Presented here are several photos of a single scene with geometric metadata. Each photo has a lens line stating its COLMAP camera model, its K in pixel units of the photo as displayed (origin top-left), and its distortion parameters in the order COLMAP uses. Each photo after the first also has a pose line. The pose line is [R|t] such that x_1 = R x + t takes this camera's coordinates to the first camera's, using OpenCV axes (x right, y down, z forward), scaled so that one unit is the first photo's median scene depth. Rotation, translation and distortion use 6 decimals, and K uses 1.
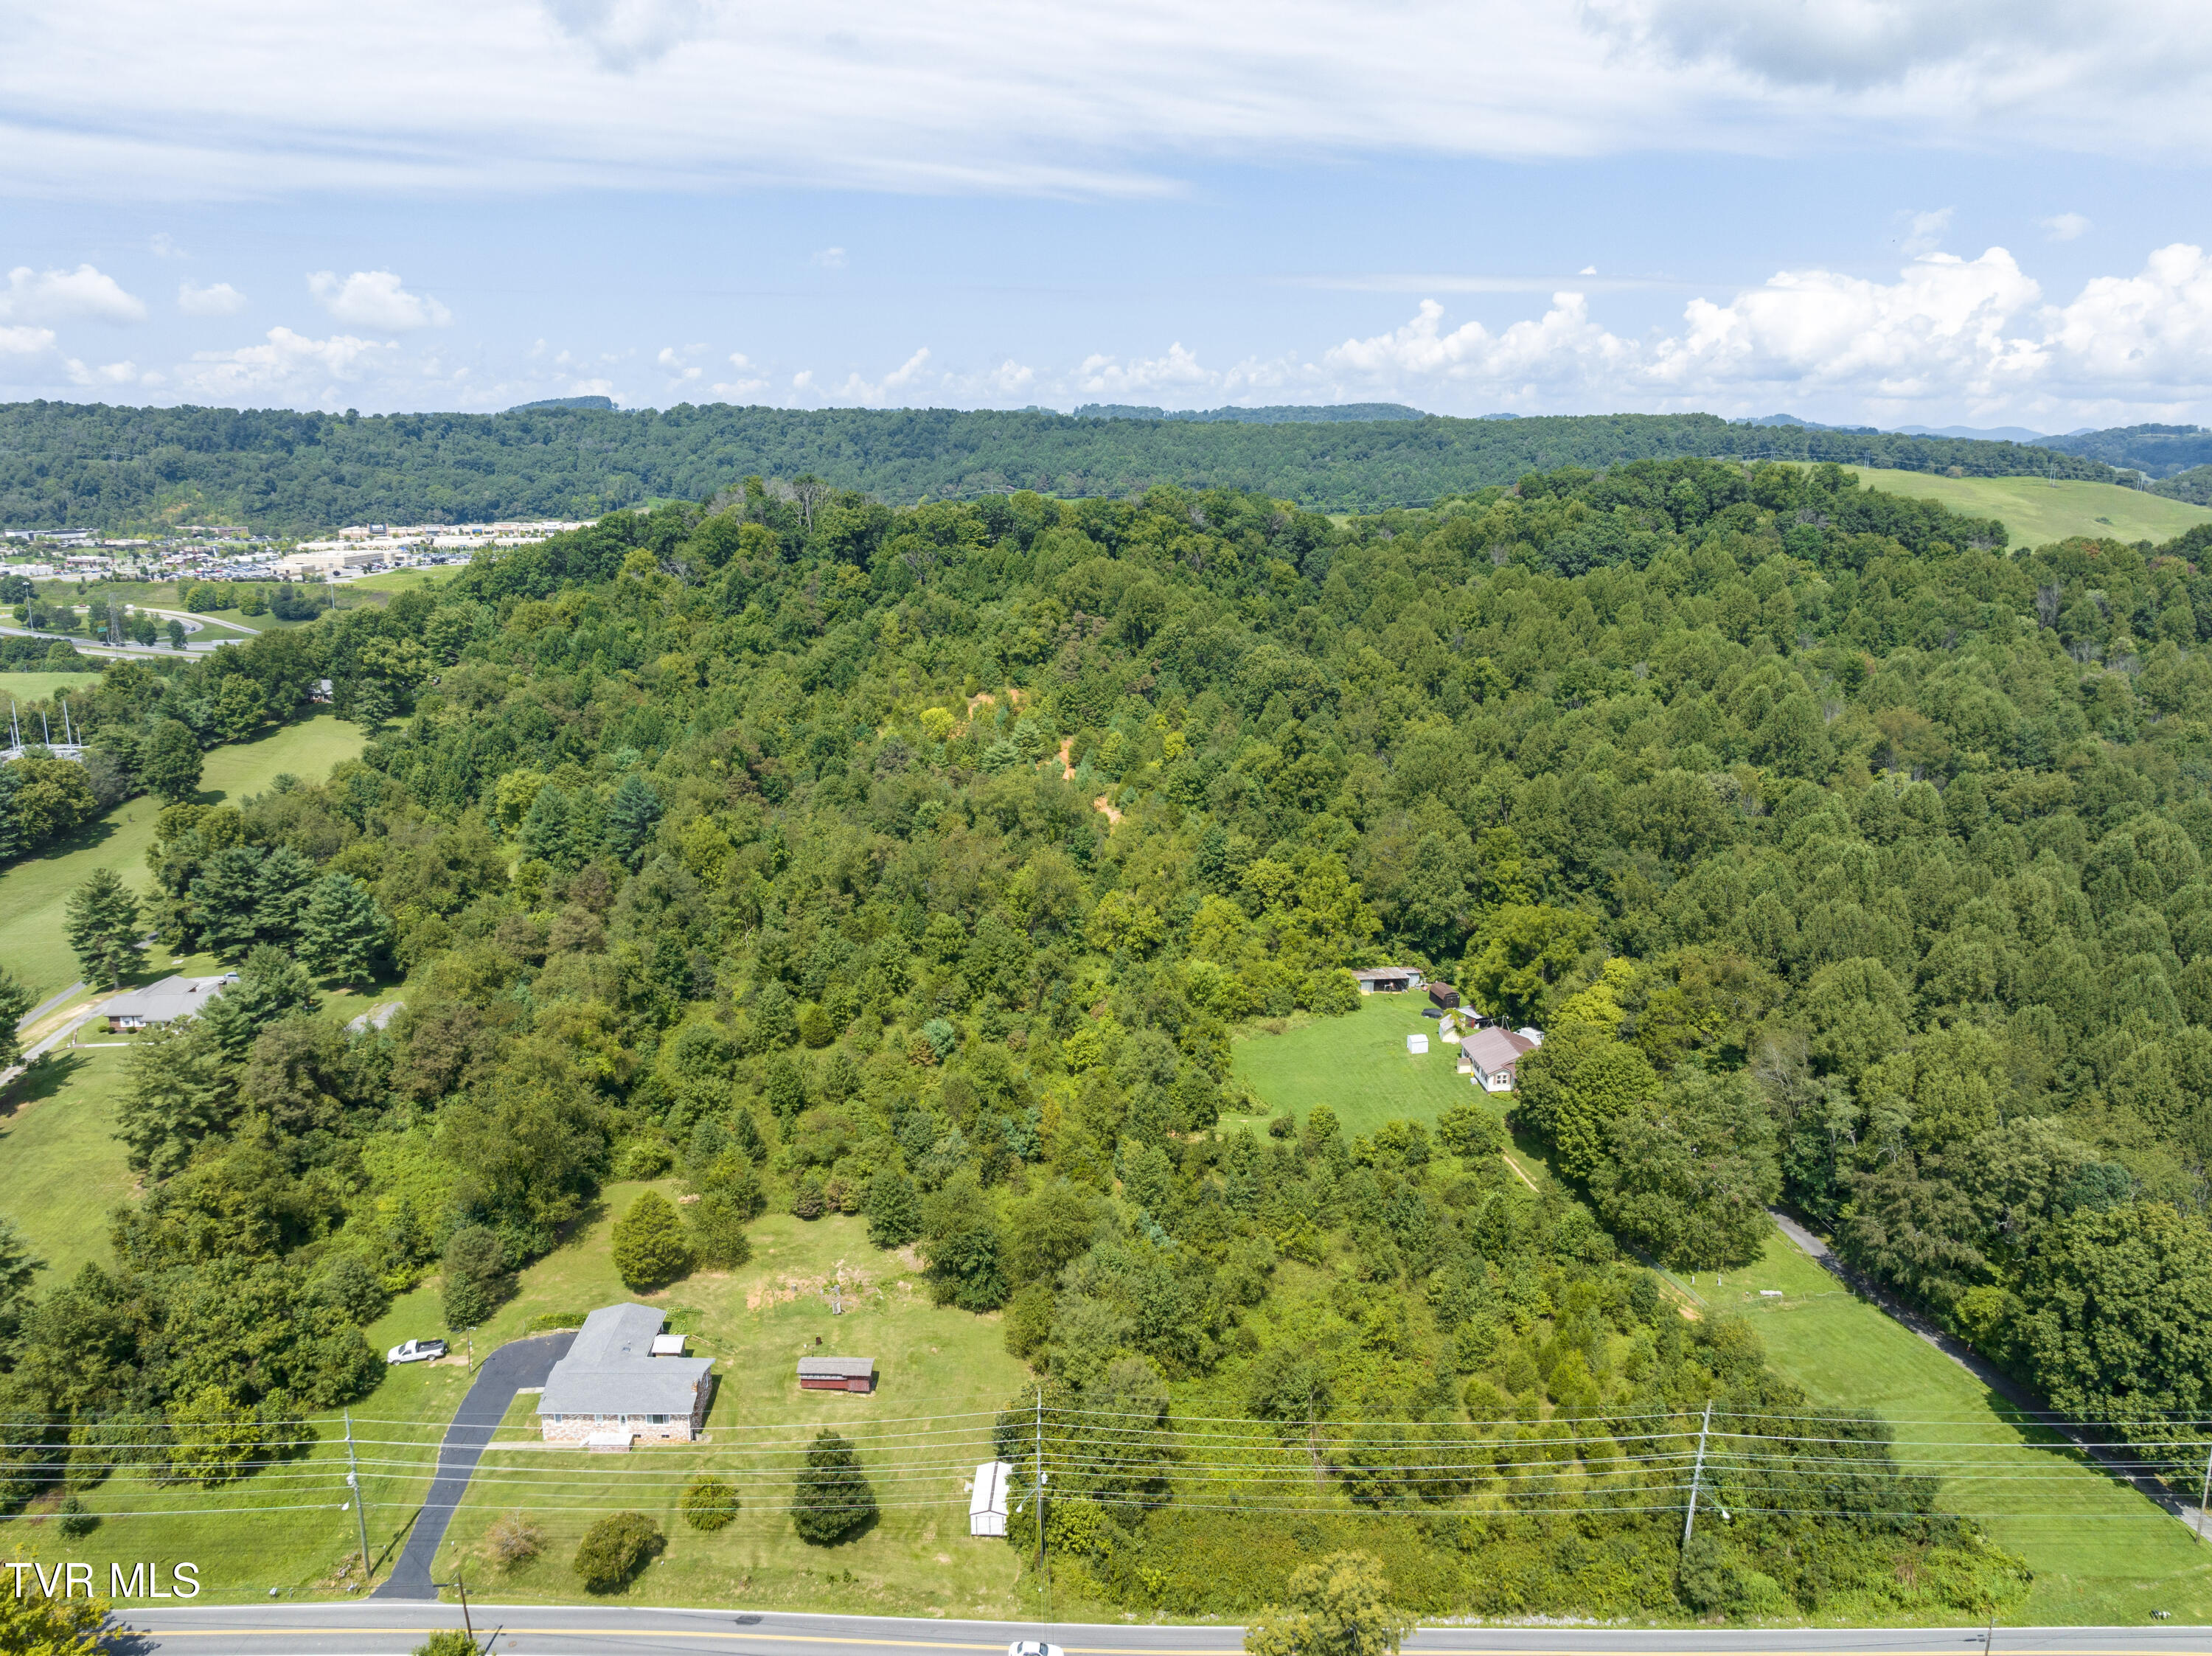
lens RADIAL K [[1571.7, 0, 1119.1], [0, 1571.7, 820.7], [0, 0, 1]] dist [-0.048894, 0.016740]
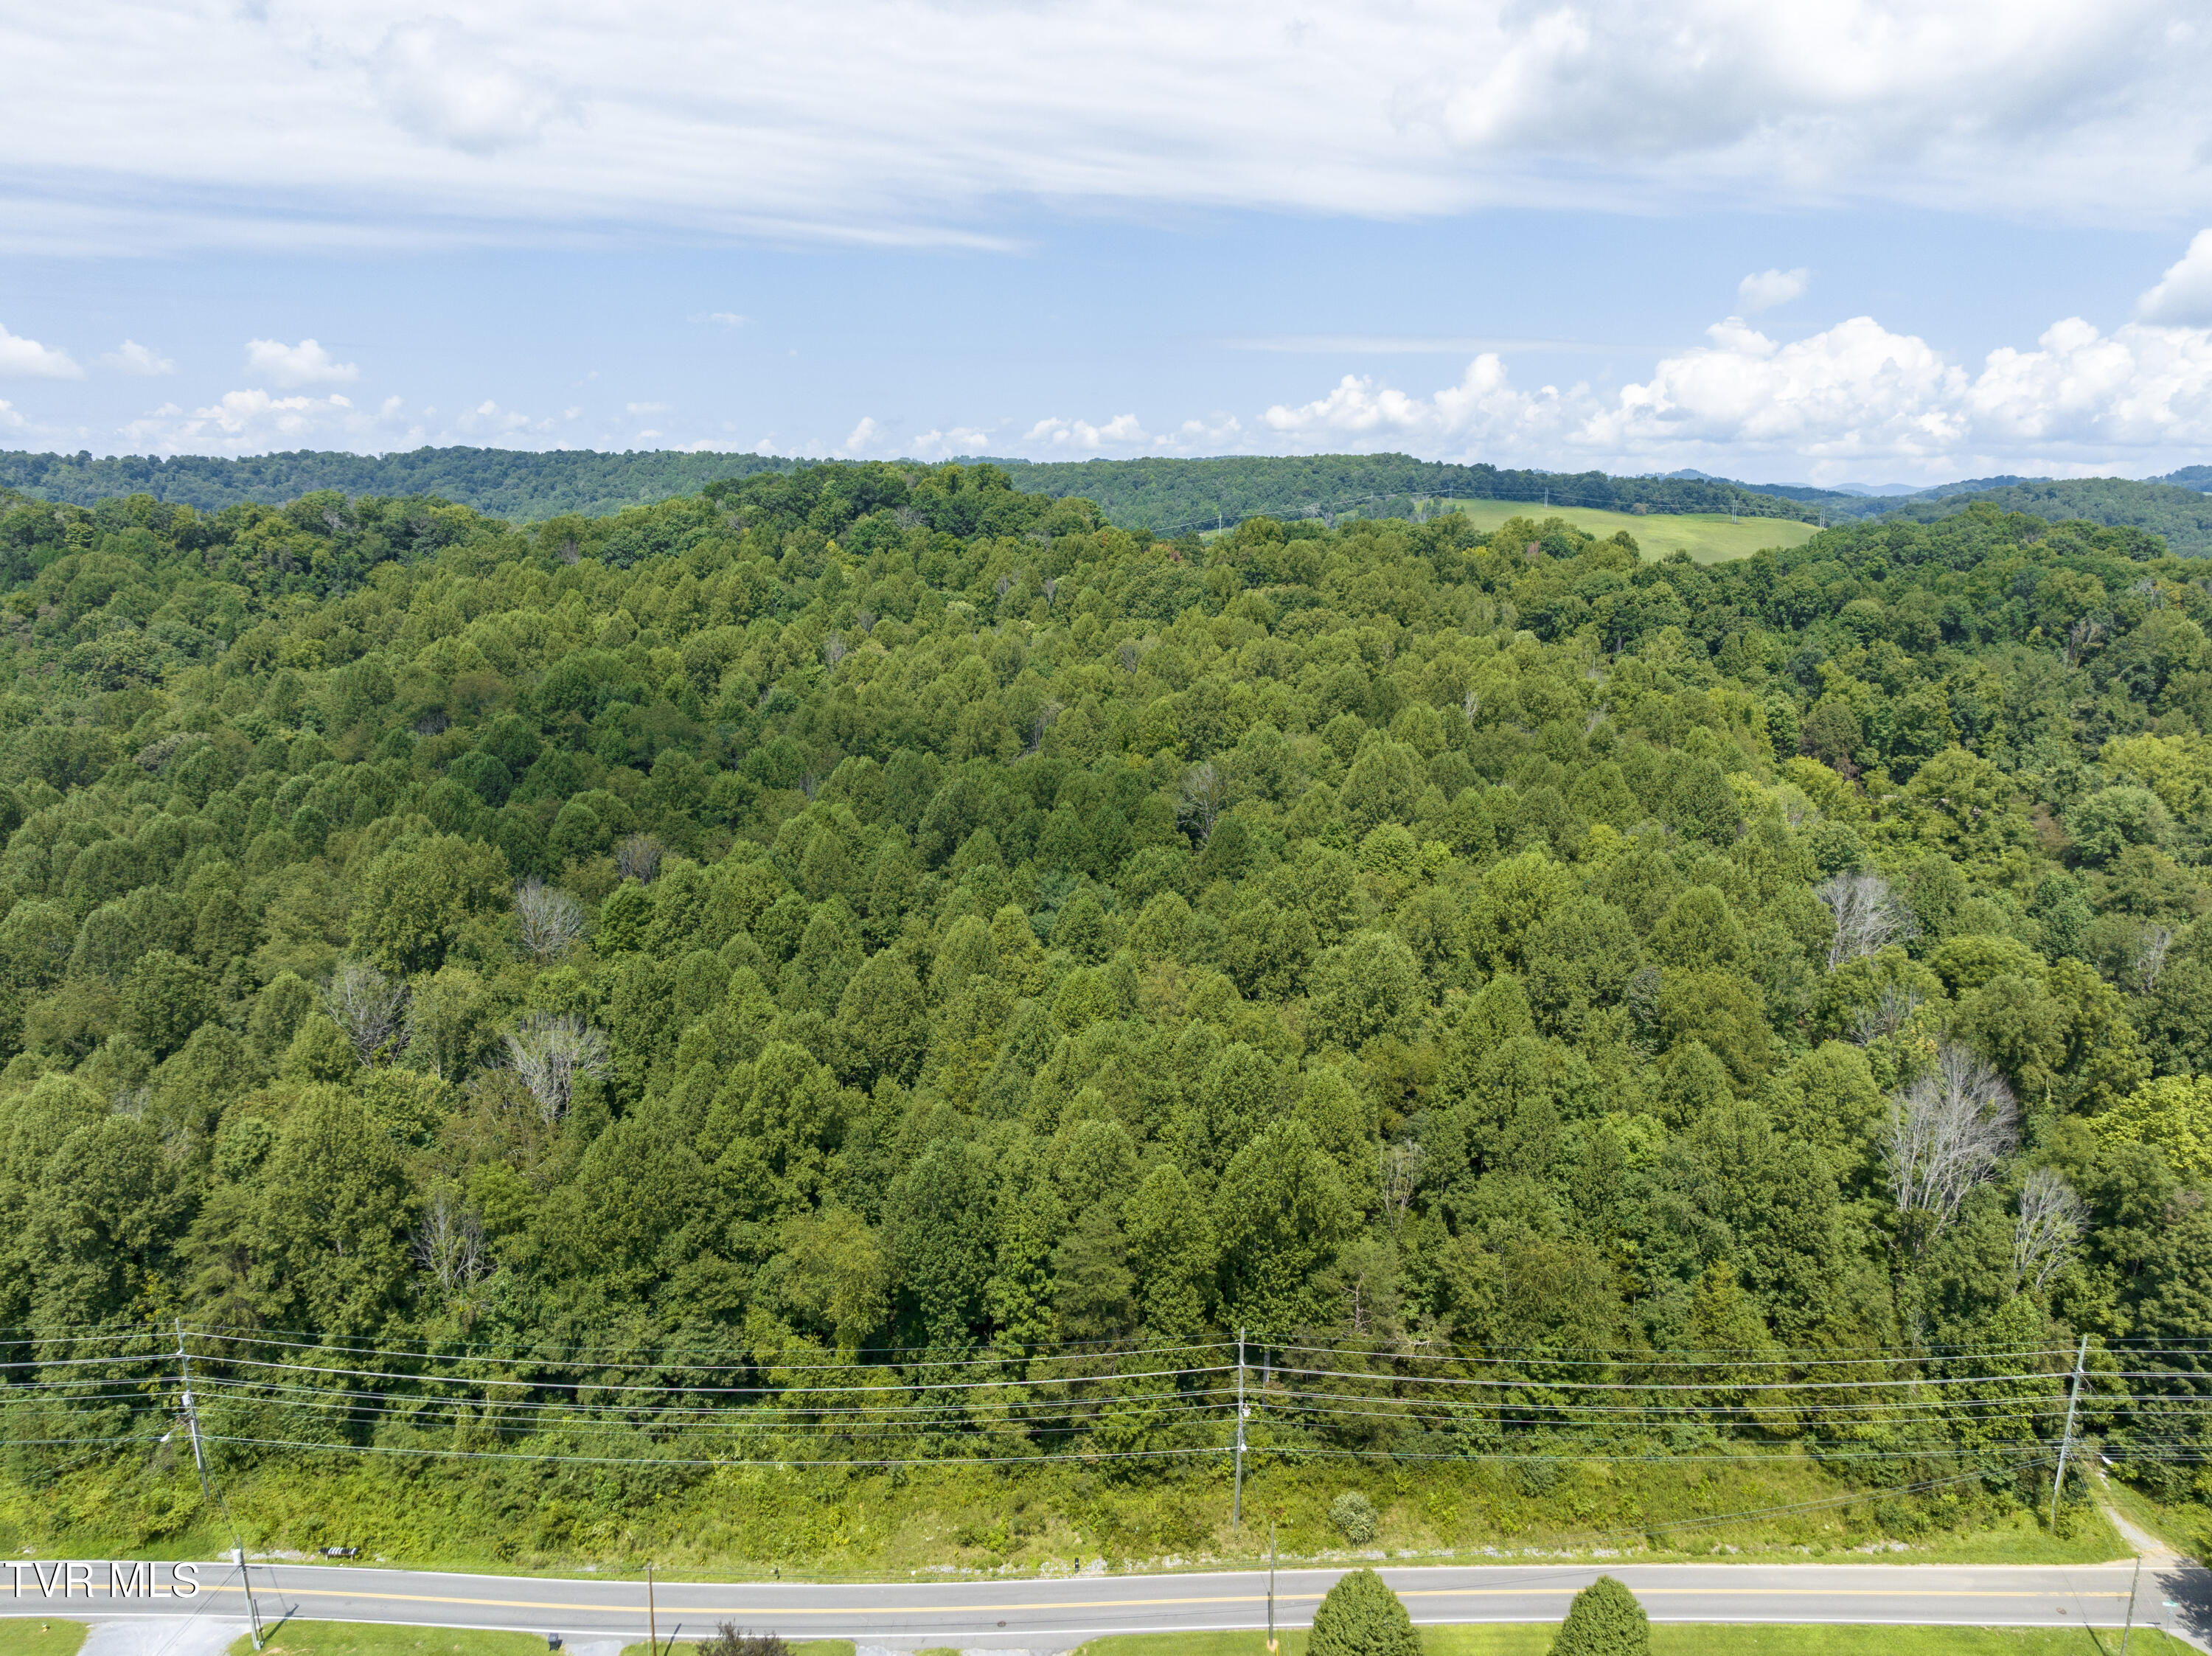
lens RADIAL K [[1571.7, 0, 1109.8], [0, 1571.7, 821.8], [0, 0, 1]] dist [-0.048894, 0.016740]
pose [[0.999861, -0.000243, 0.016665, 0.151781], [0.000875, 0.999279, -0.037949, 0.012469], [-0.016644, 0.037958, 0.999141, 0.003694]]
